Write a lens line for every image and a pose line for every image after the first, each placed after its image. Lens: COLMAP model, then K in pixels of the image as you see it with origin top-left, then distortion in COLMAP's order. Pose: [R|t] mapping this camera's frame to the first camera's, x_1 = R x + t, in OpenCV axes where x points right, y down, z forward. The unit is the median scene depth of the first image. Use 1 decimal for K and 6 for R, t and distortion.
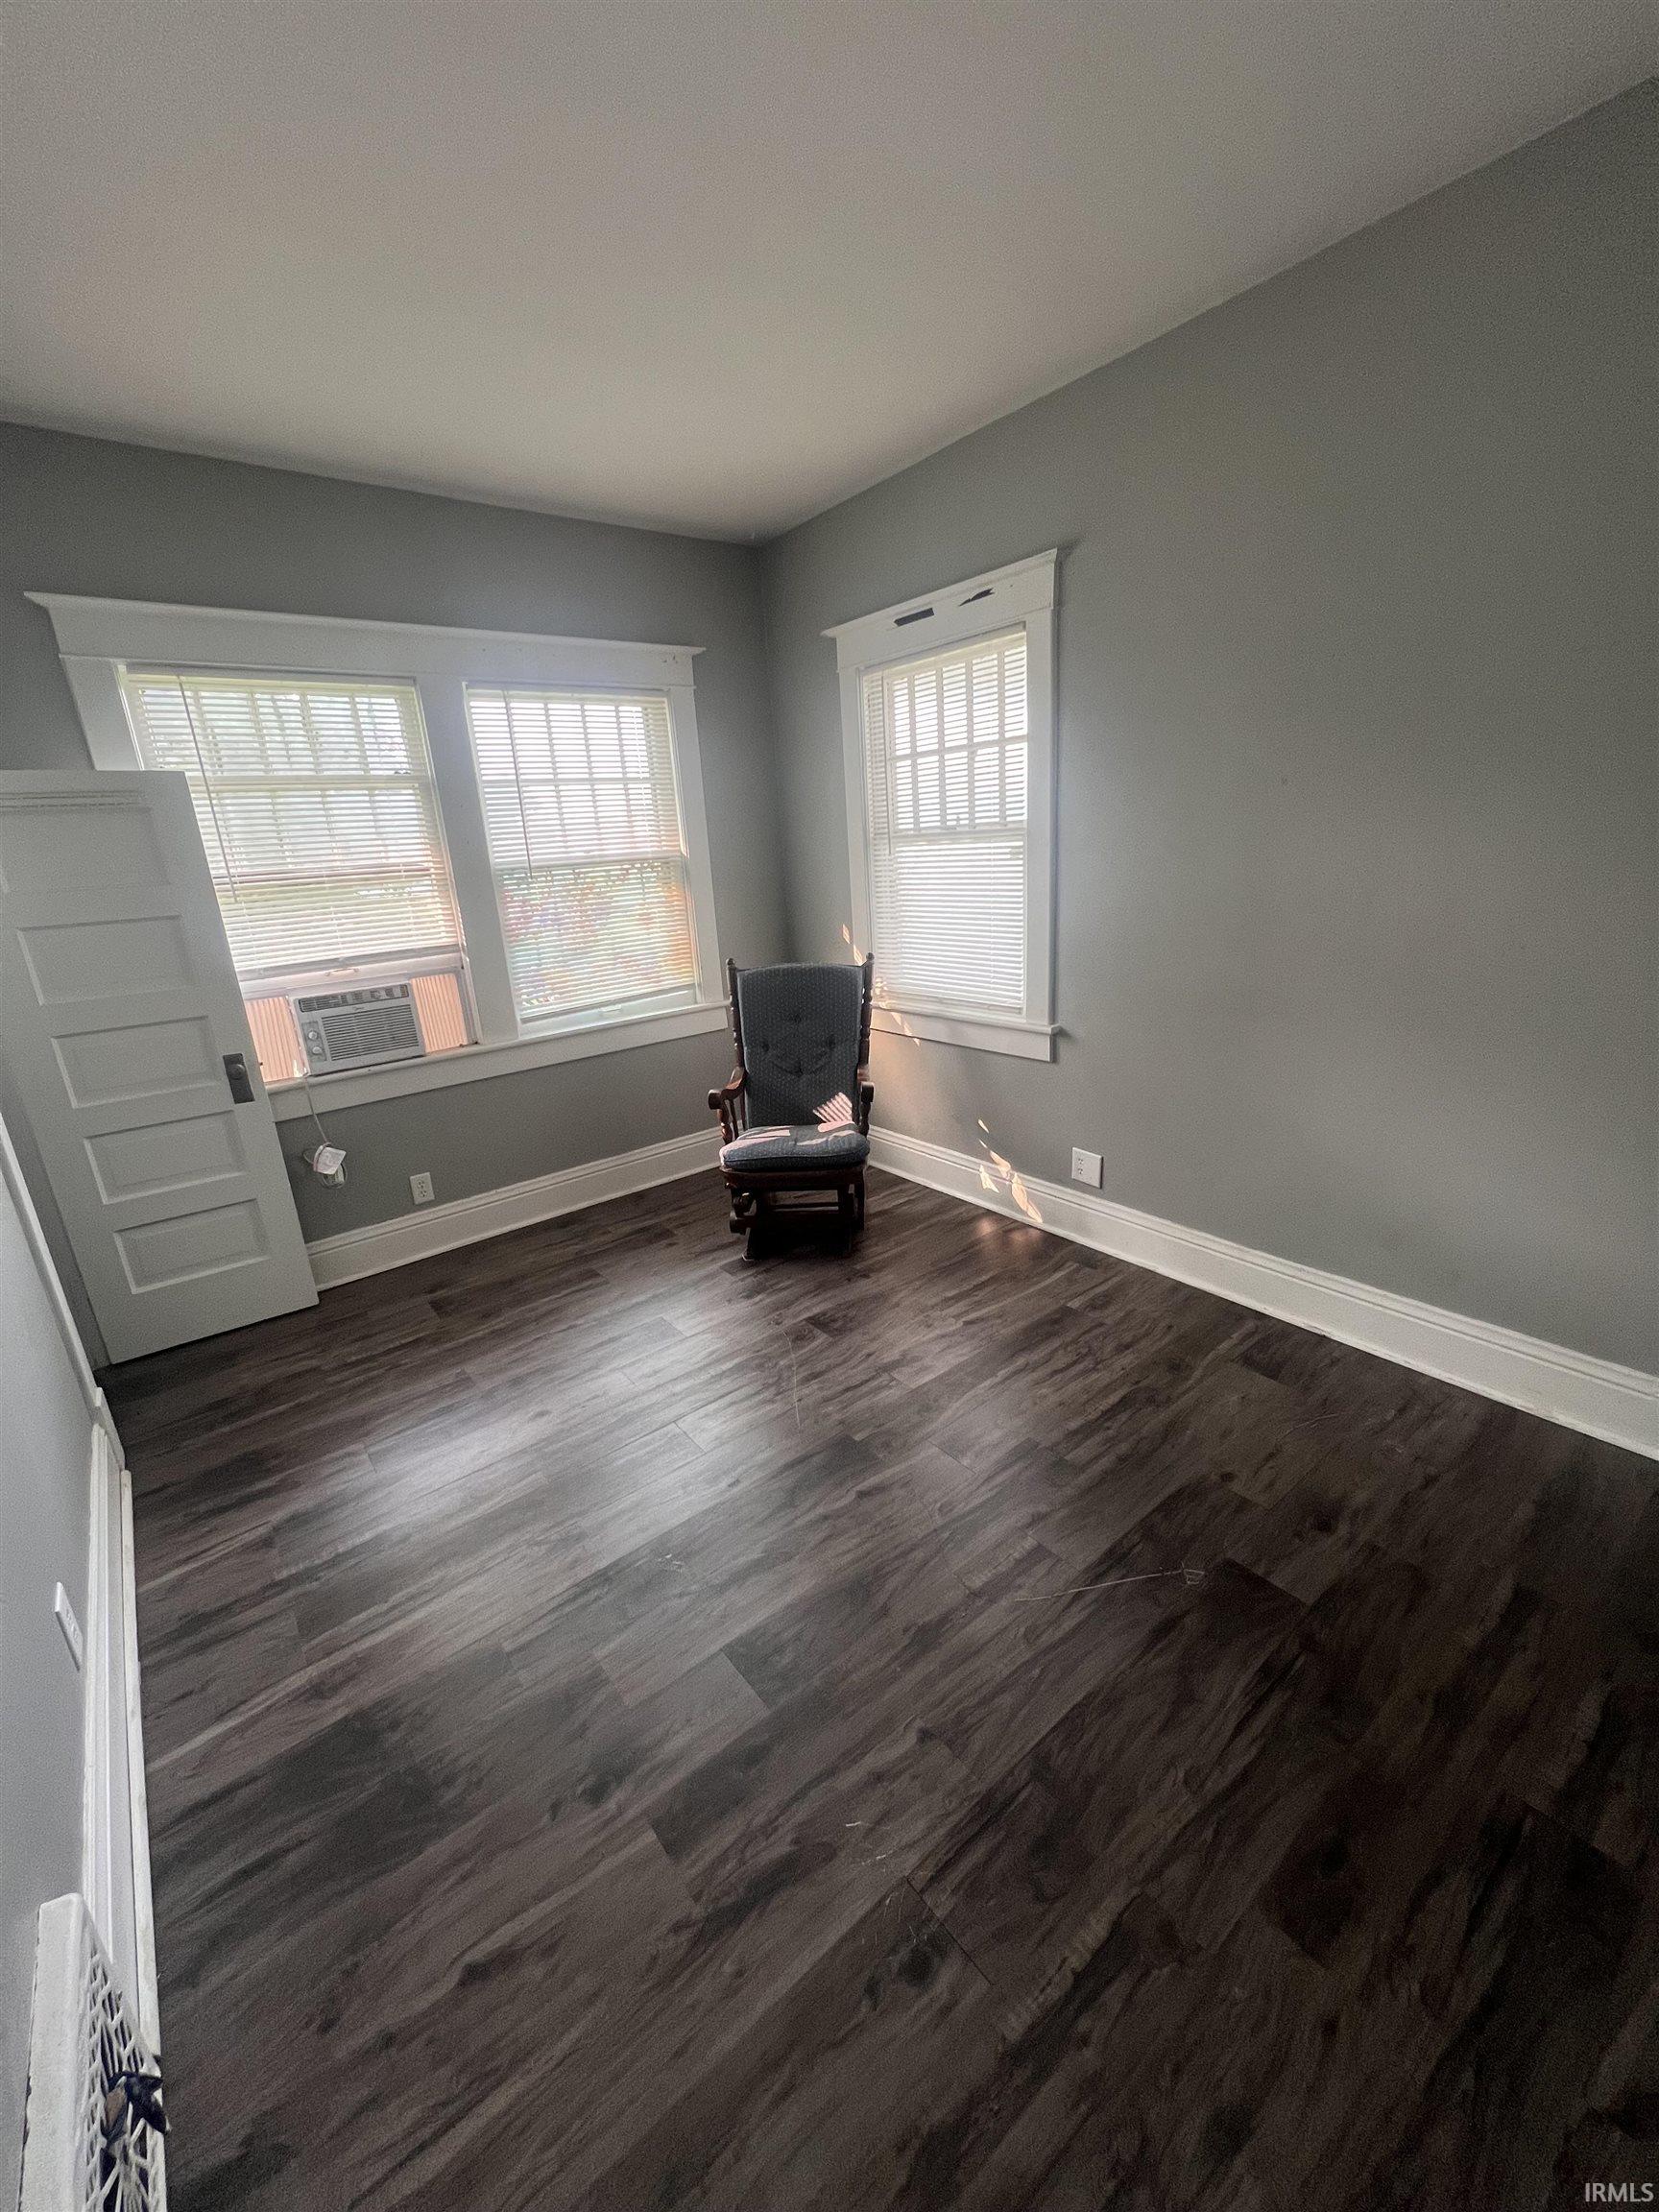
lens RADIAL K [[898.4, 0, 829.5], [0, 898.4, 1106.0], [0, 0, 1]] dist [0.000304, 0.000199]
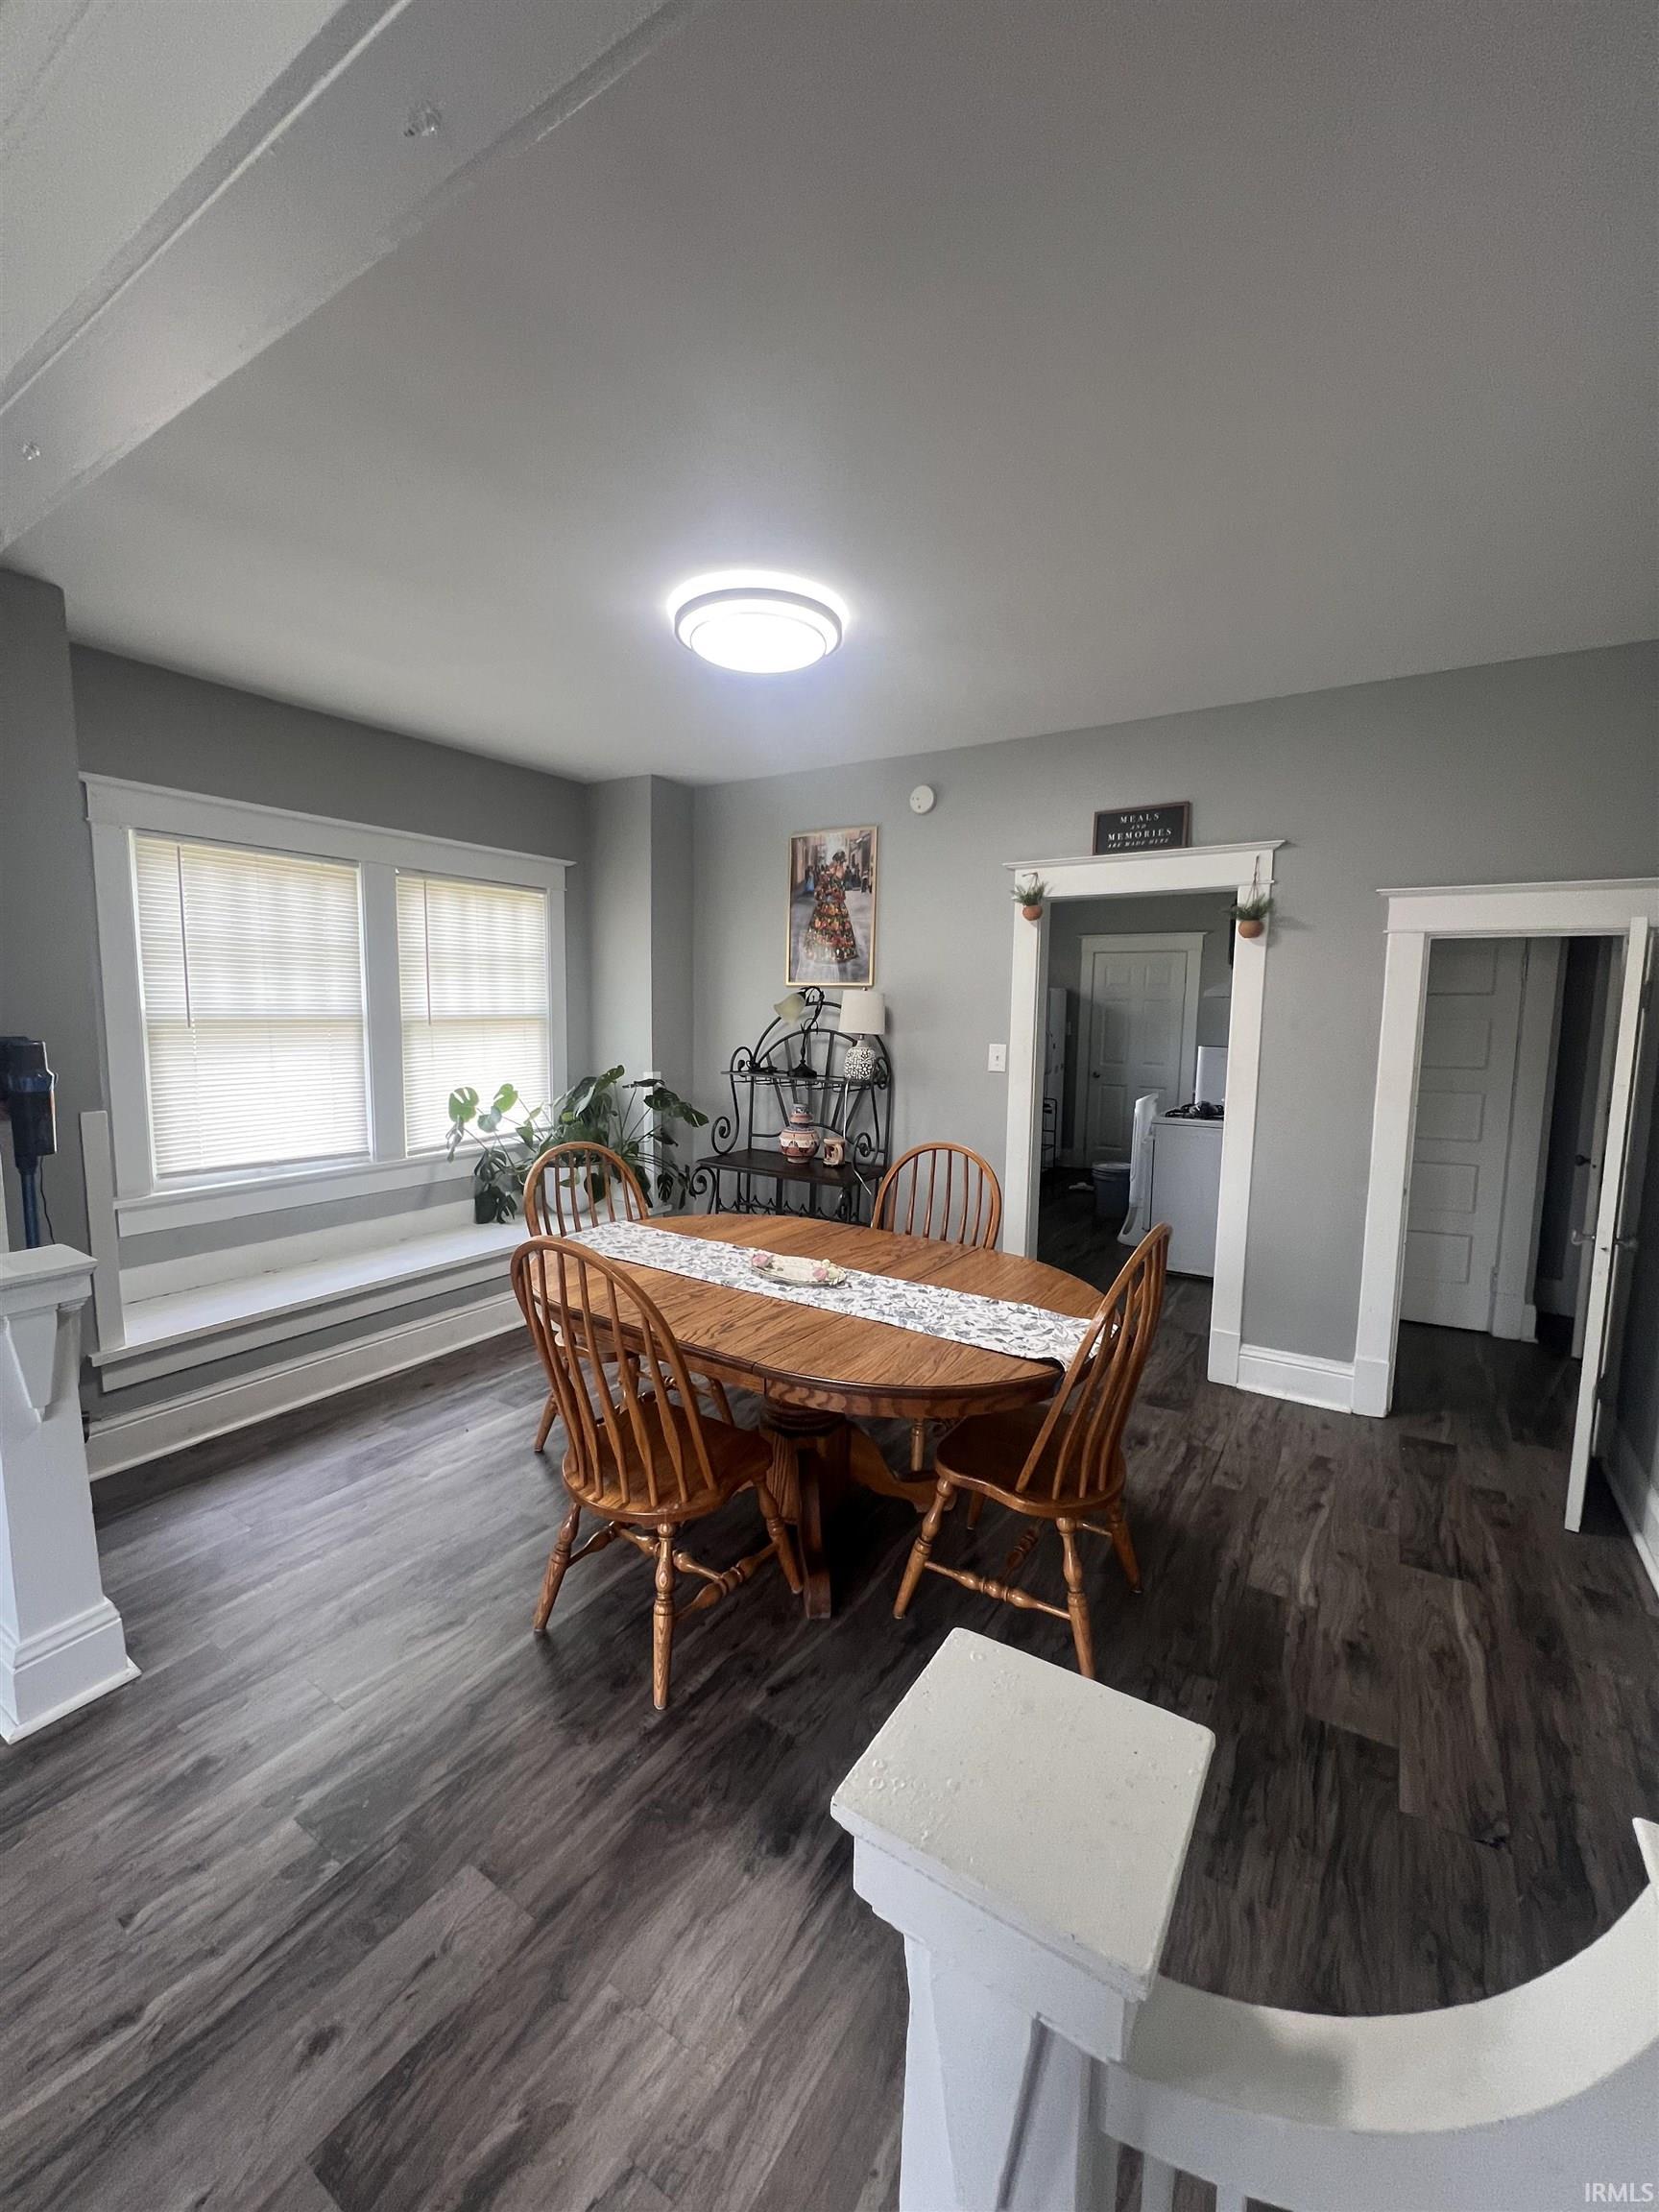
lens RADIAL K [[882.0, 0, 829.5], [0, 882.0, 1106.0], [0, 0, 1]] dist [-0.001775, -0.000098]
pose [[0.943350, 0.033733, 0.330081, -0.241642], [0.030480, 0.981802, -0.187448, 0.085505], [-0.330397, 0.186890, 0.925154, -0.244019]]
